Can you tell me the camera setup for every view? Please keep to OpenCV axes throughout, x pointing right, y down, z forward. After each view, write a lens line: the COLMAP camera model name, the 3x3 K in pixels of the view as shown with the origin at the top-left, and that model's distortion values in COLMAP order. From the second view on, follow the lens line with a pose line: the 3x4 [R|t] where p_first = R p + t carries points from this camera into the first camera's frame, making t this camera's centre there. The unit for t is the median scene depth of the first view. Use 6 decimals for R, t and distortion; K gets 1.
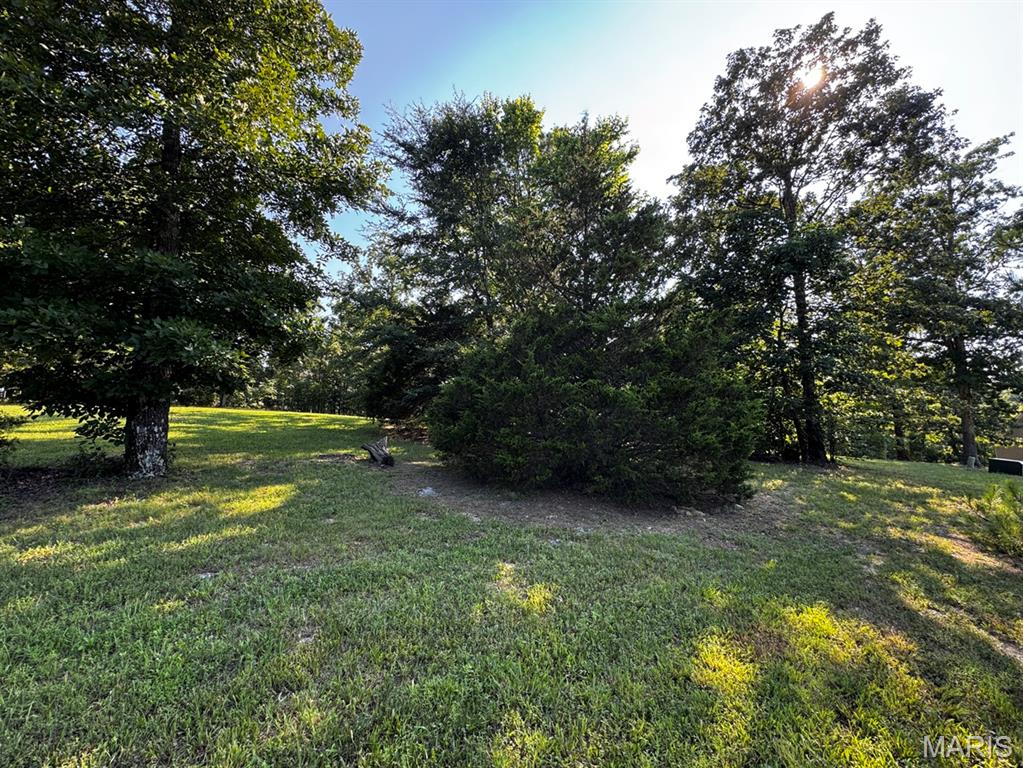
lens RADIAL K [[428.2, 0, 509.9], [0, 428.2, 383.3], [0, 0, 1]] dist [-0.000812, -0.000120]
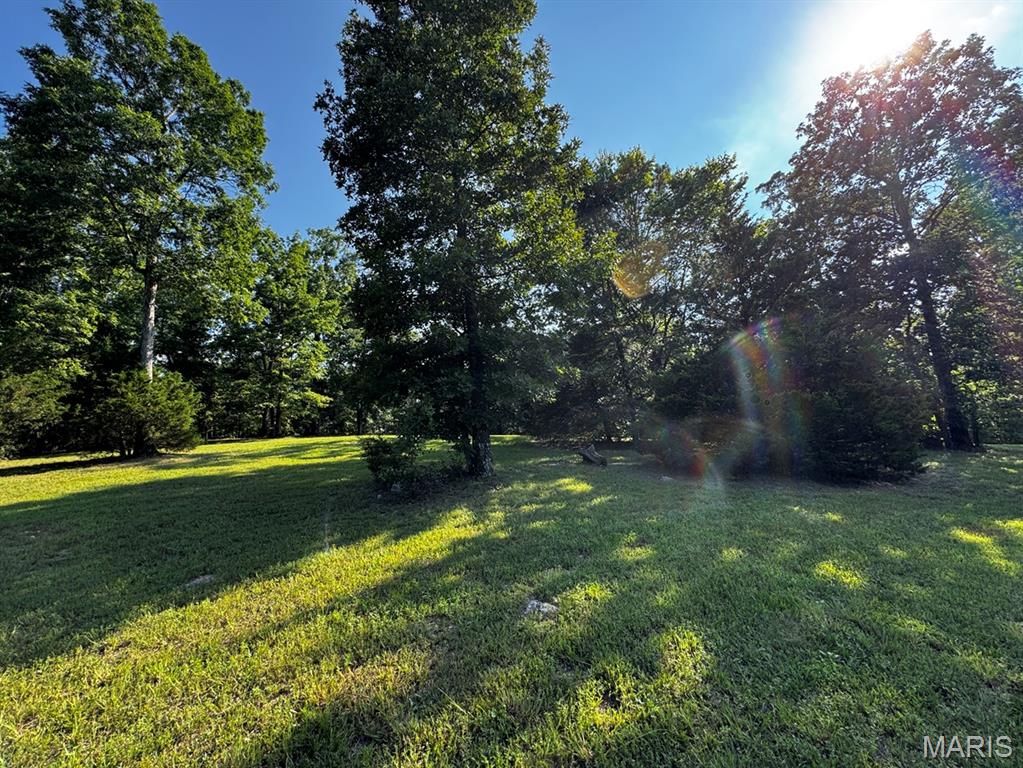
lens RADIAL K [[428.2, 0, 509.9], [0, 428.2, 383.3], [0, 0, 1]] dist [-0.000812, -0.000120]
pose [[0.985858, -0.081631, -0.146354, -0.211789], [0.076907, 0.996327, -0.037661, -0.019530], [0.148891, 0.025873, 0.988515, -0.210320]]
